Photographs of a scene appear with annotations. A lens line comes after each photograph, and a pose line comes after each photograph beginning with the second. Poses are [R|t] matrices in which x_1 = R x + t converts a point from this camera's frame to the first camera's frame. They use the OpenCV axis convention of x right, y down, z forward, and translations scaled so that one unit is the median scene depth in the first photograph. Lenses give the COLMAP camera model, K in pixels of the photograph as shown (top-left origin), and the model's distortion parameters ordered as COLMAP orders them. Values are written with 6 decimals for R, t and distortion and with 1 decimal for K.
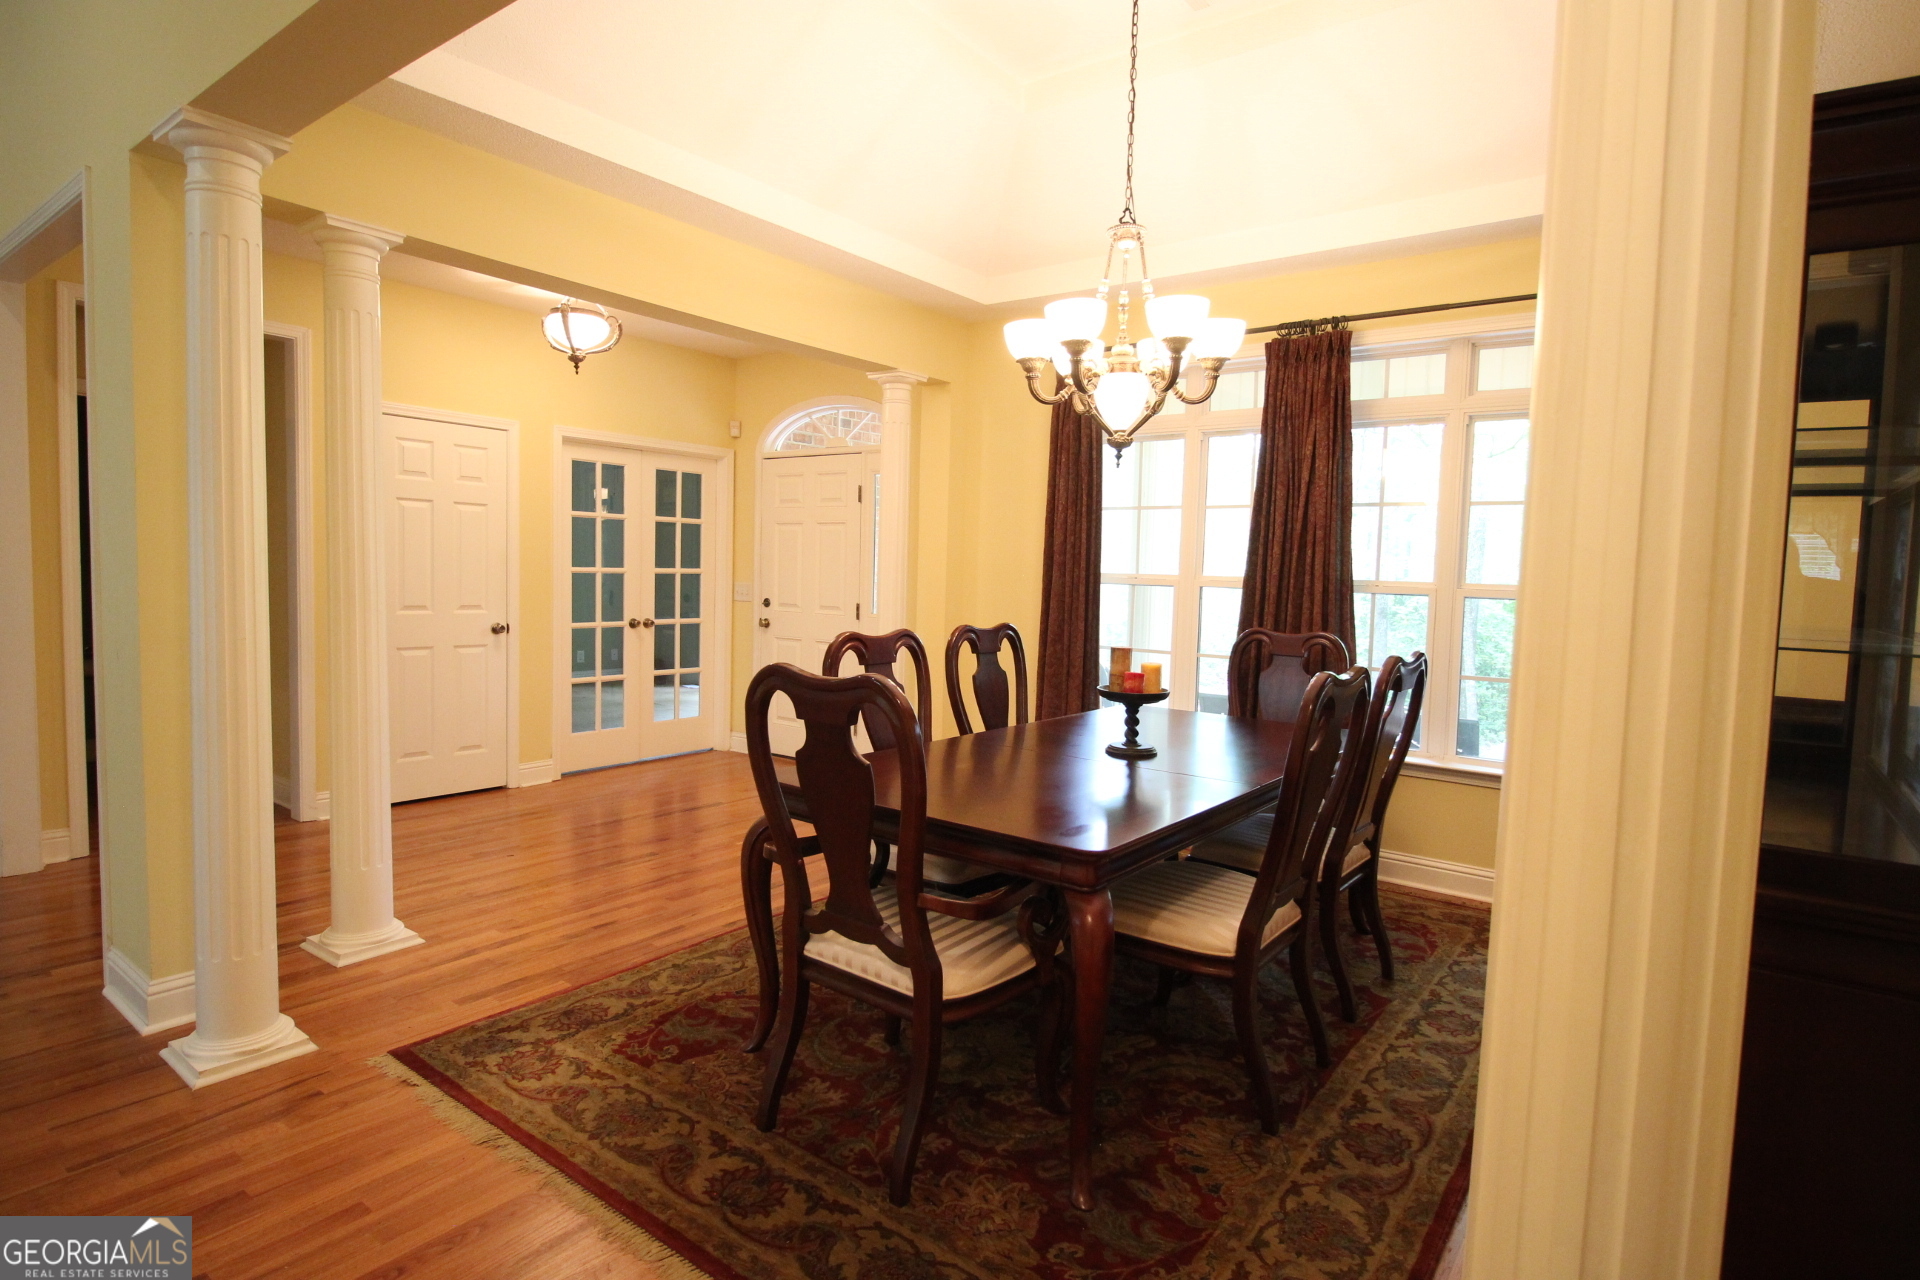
lens RADIAL K [[1060.1, 0, 969.2], [0, 1060.1, 615.4], [0, 0, 1]] dist [0.142010, -0.166237]
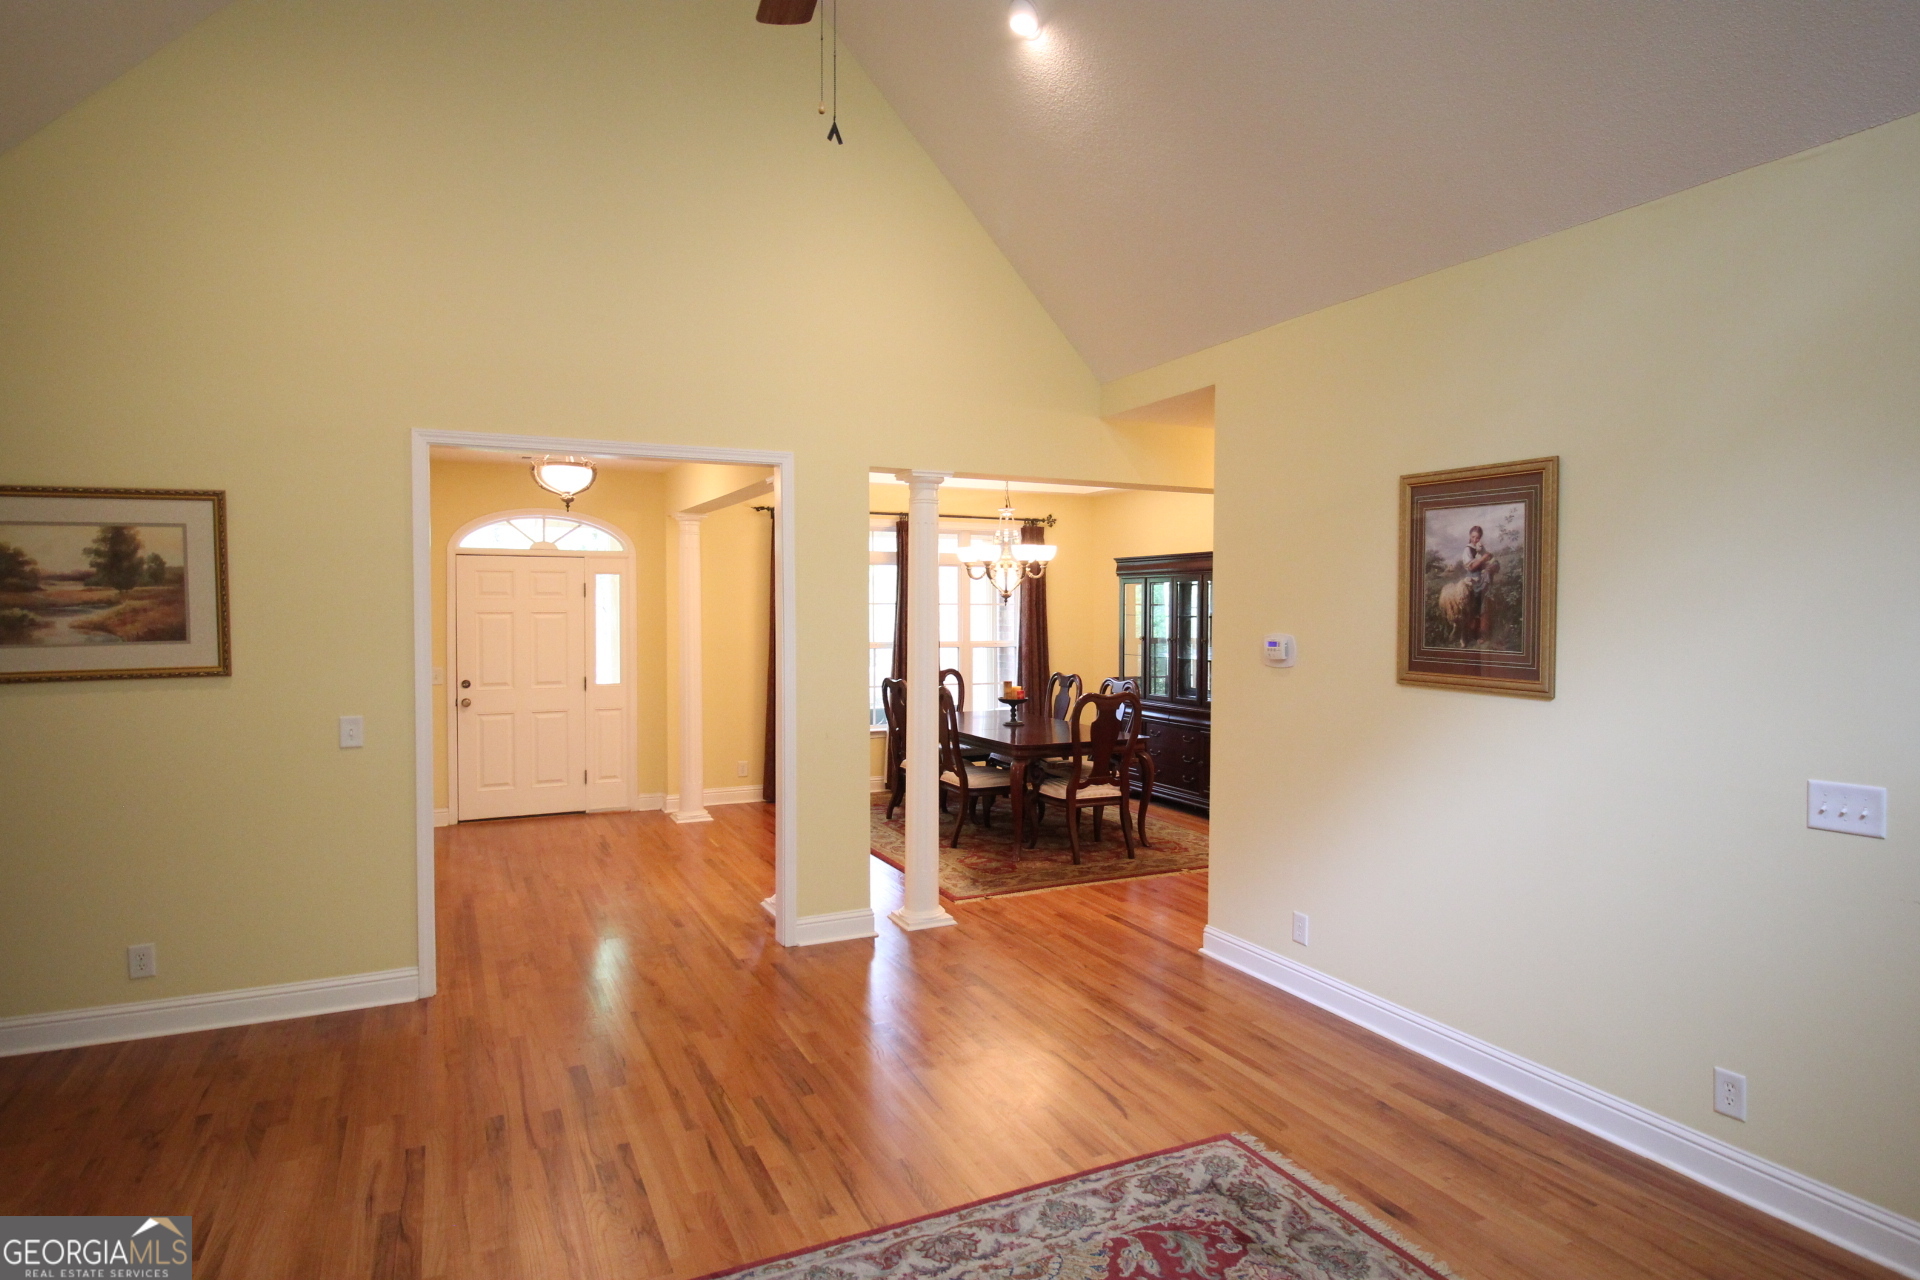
lens RADIAL K [[1072.3, 0, 960.0], [0, 1072.3, 640.0], [0, 0, 1]] dist [-0.000773, -0.000065]
pose [[0.460046, -0.035206, 0.887197, -1.390628], [0.062069, 0.998044, 0.007419, -0.050009], [-0.885723, 0.051654, 0.461332, 0.034149]]
